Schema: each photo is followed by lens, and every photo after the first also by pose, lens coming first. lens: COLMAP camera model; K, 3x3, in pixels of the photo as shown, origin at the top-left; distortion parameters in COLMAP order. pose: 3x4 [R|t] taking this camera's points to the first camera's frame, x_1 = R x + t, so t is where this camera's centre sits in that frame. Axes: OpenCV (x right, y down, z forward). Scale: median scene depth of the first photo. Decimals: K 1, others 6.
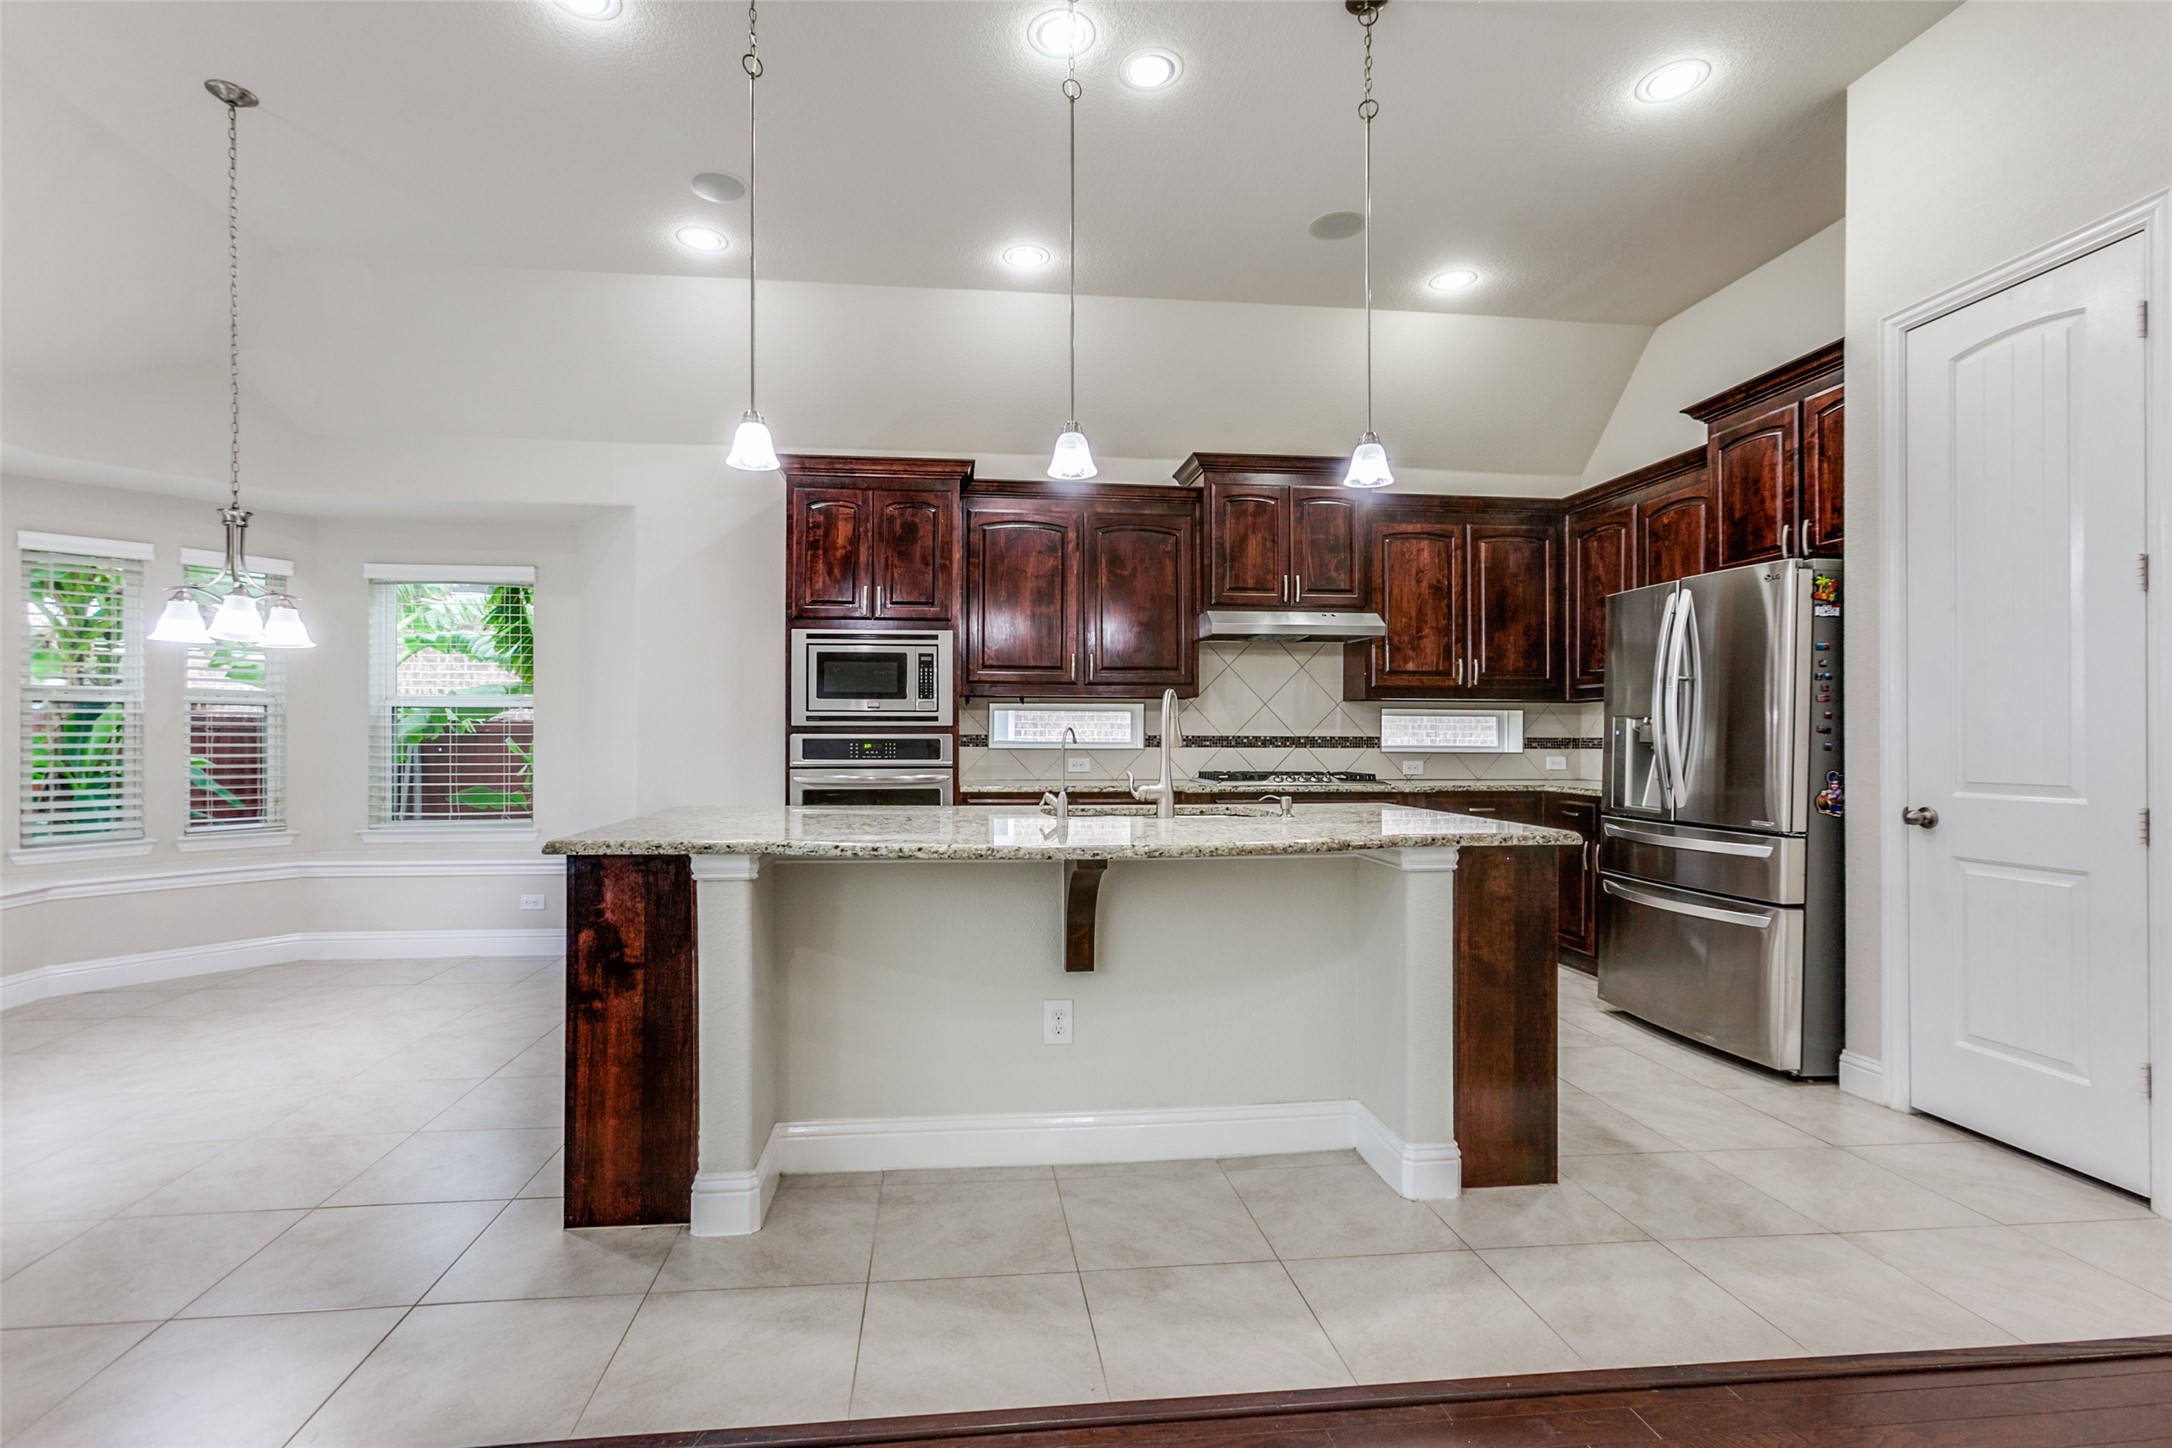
lens RADIAL K [[985.8, 0, 1062.4], [0, 985.8, 723.1], [0, 0, 1]] dist [0.005107, 0.000639]
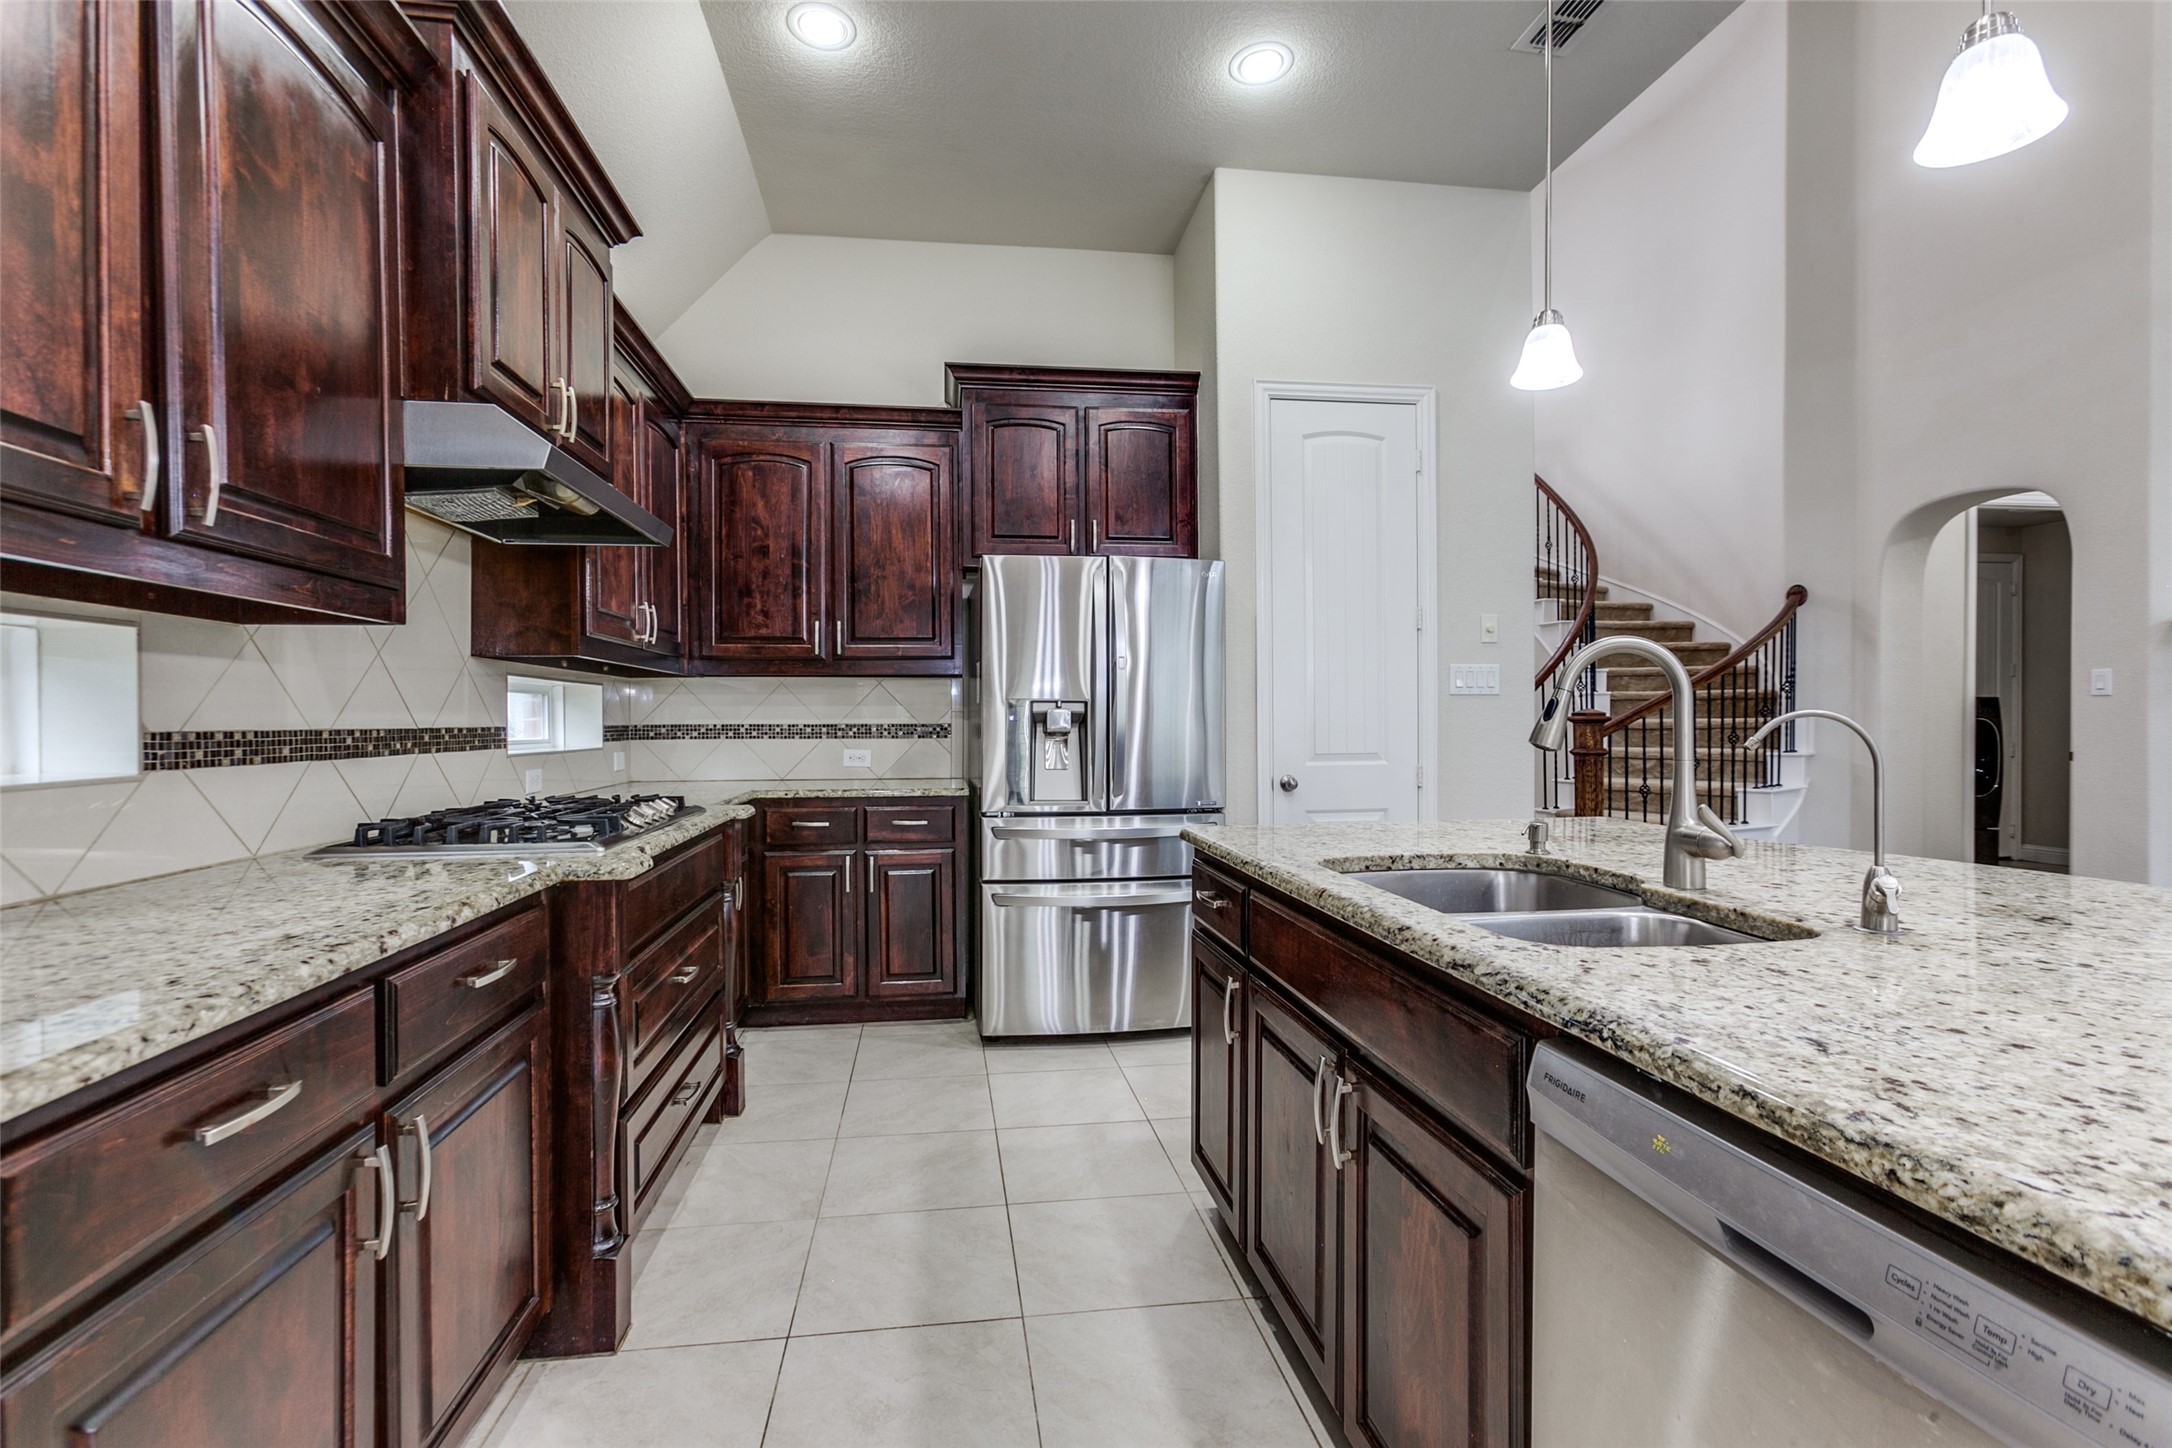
lens RADIAL K [[985.8, 0, 1062.4], [0, 985.8, 723.1], [0, 0, 1]] dist [0.005107, 0.000639]
pose [[-0.014411, -0.009014, 0.999856, -0.269747], [-0.008434, 0.999925, 0.008893, 0.005150], [-0.999861, -0.008304, -0.014486, 0.861310]]
